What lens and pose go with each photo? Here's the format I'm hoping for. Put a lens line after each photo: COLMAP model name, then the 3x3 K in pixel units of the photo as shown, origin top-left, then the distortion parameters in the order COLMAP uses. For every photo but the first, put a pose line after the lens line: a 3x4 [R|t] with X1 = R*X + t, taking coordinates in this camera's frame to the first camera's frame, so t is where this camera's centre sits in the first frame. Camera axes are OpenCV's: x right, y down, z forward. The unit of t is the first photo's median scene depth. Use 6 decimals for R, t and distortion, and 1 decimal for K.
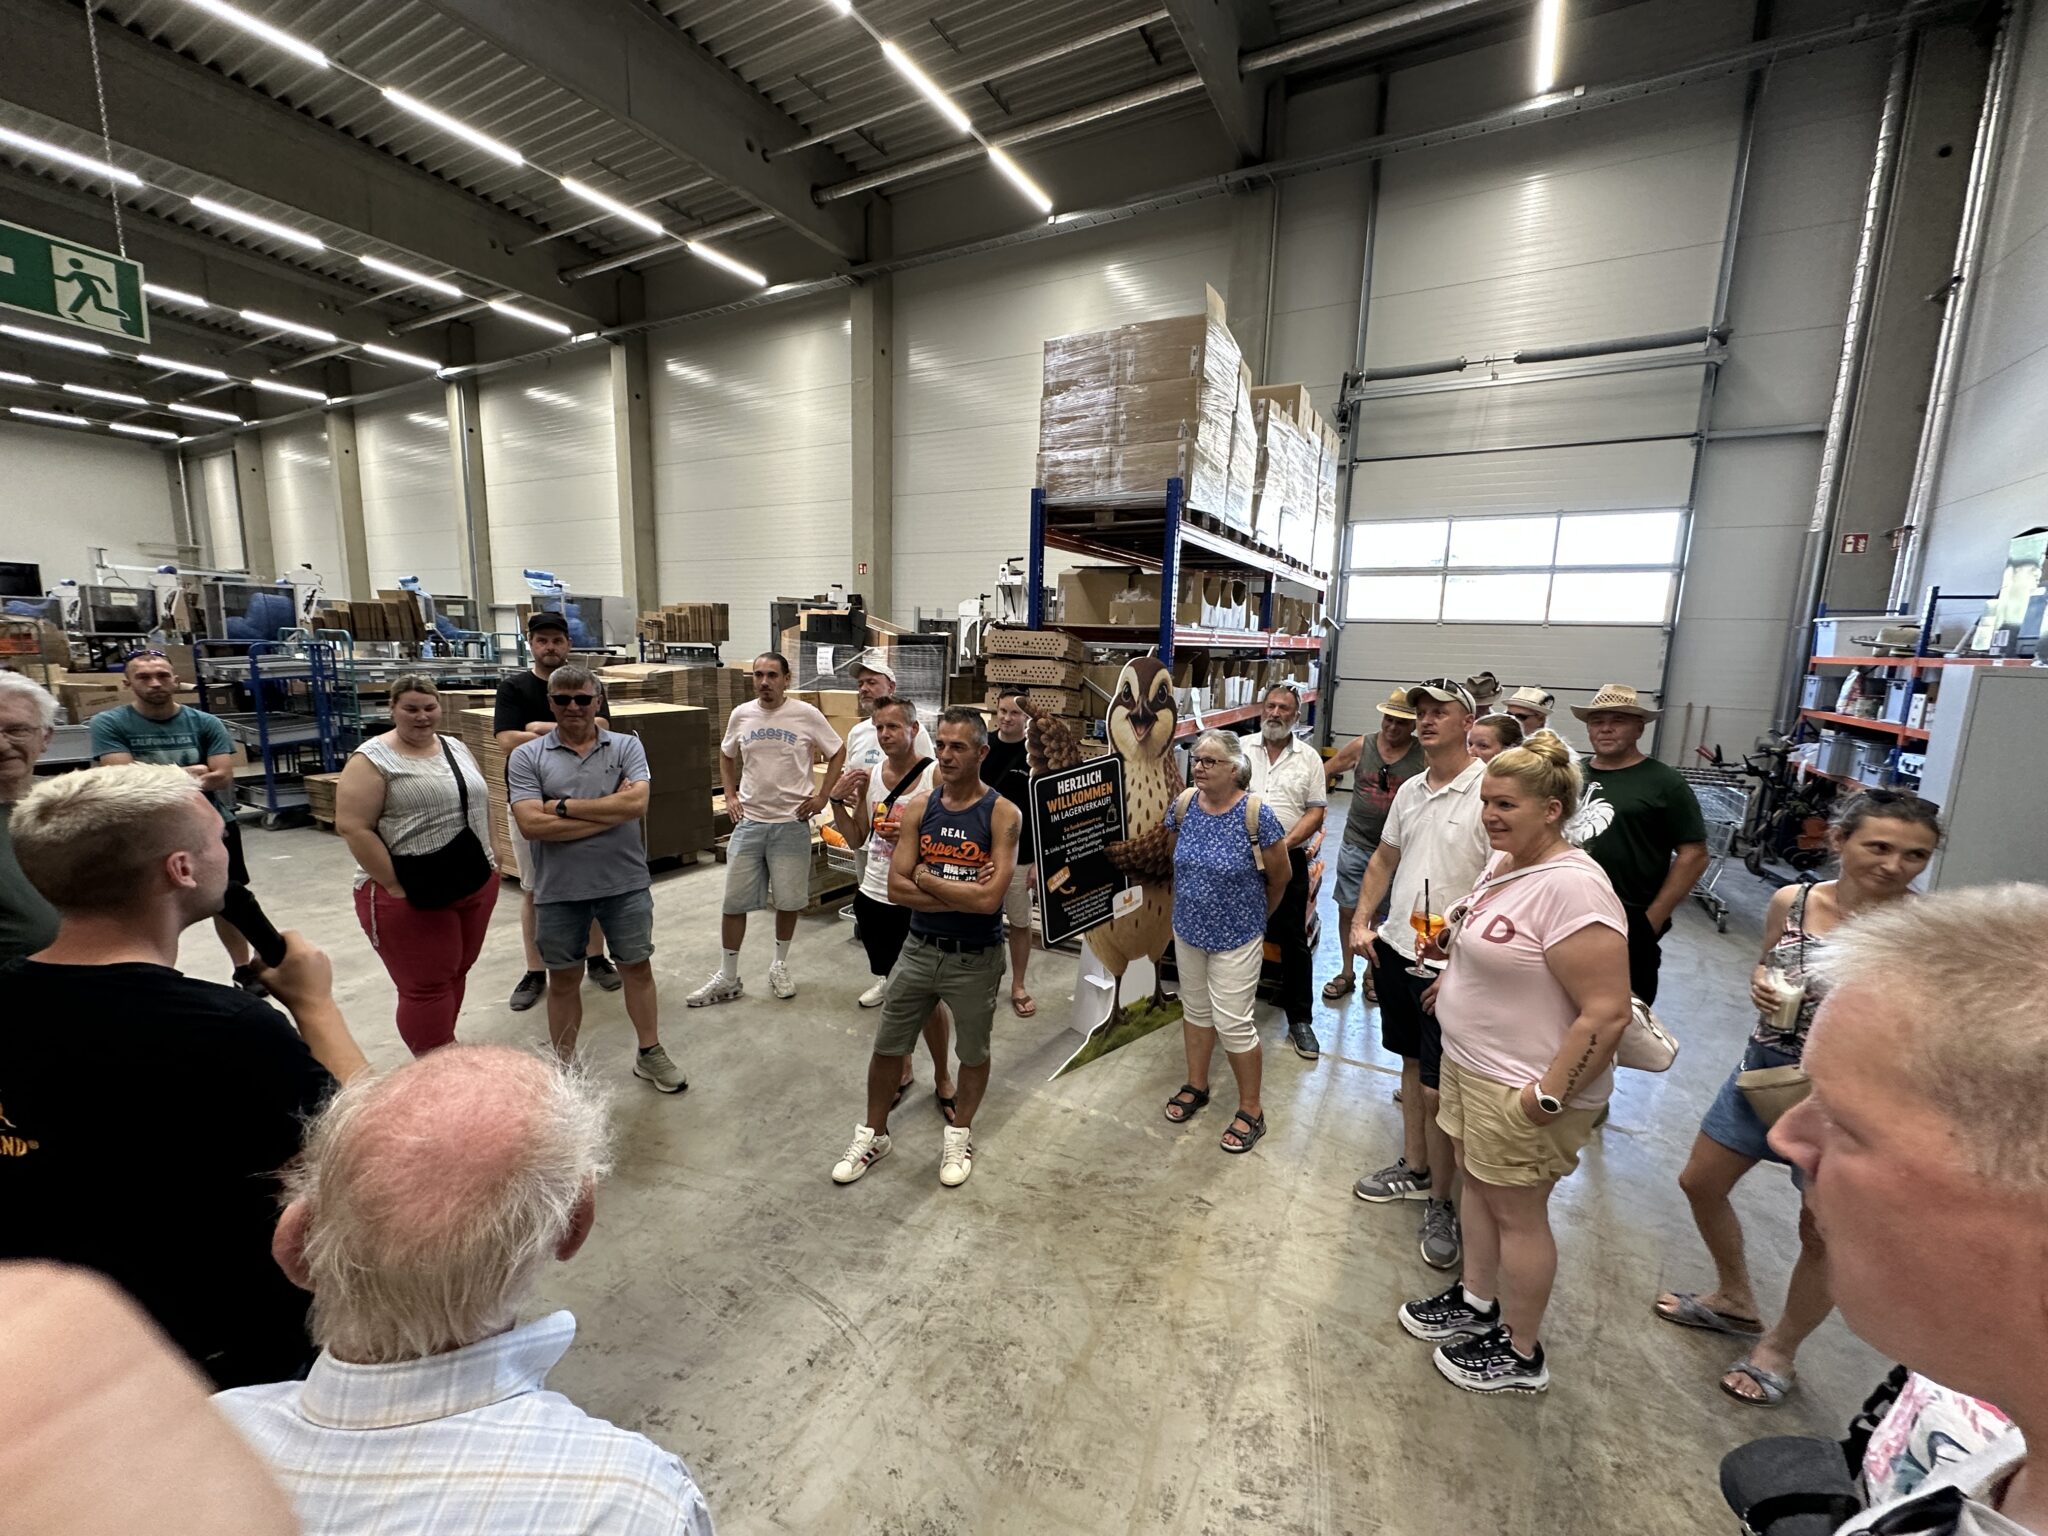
lens RADIAL K [[817.2, 0, 1021.7], [0, 817.2, 769.7], [0, 0, 1]] dist [-0.004380, 0.000188]
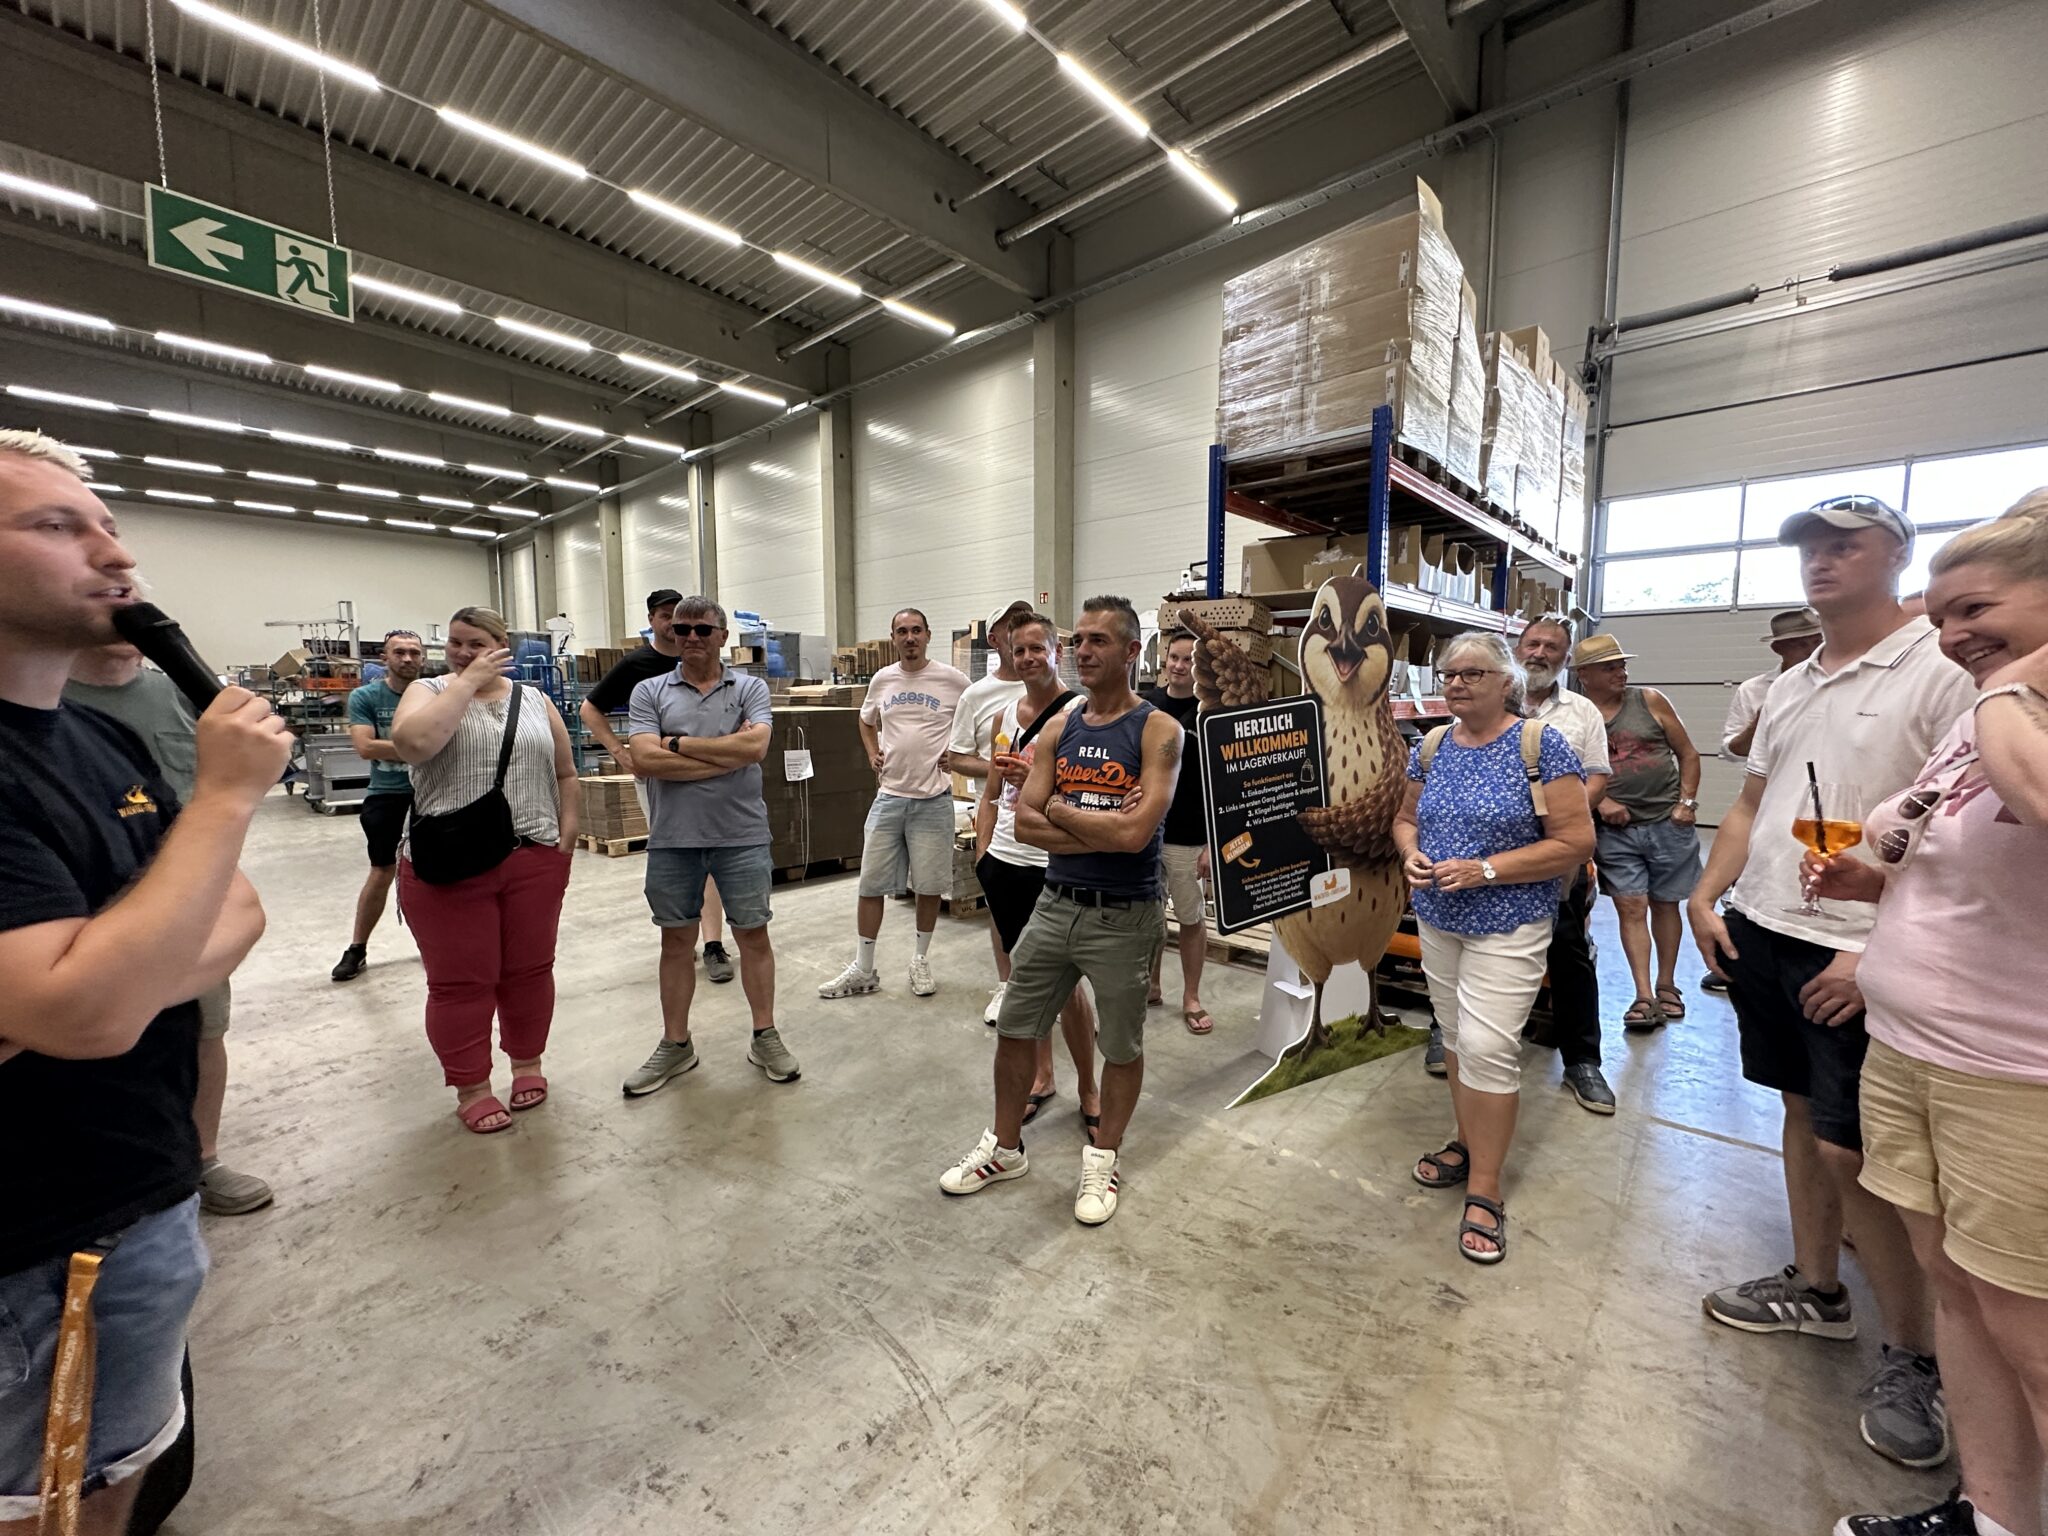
lens RADIAL K [[817.2, 0, 1021.7], [0, 817.2, 769.7], [0, 0, 1]] dist [-0.004380, 0.000188]
pose [[0.973317, -0.005304, -0.229405, 0.015342], [-0.010028, 0.997795, -0.065617, 0.071971], [0.229247, 0.066166, 0.971117, 0.115084]]
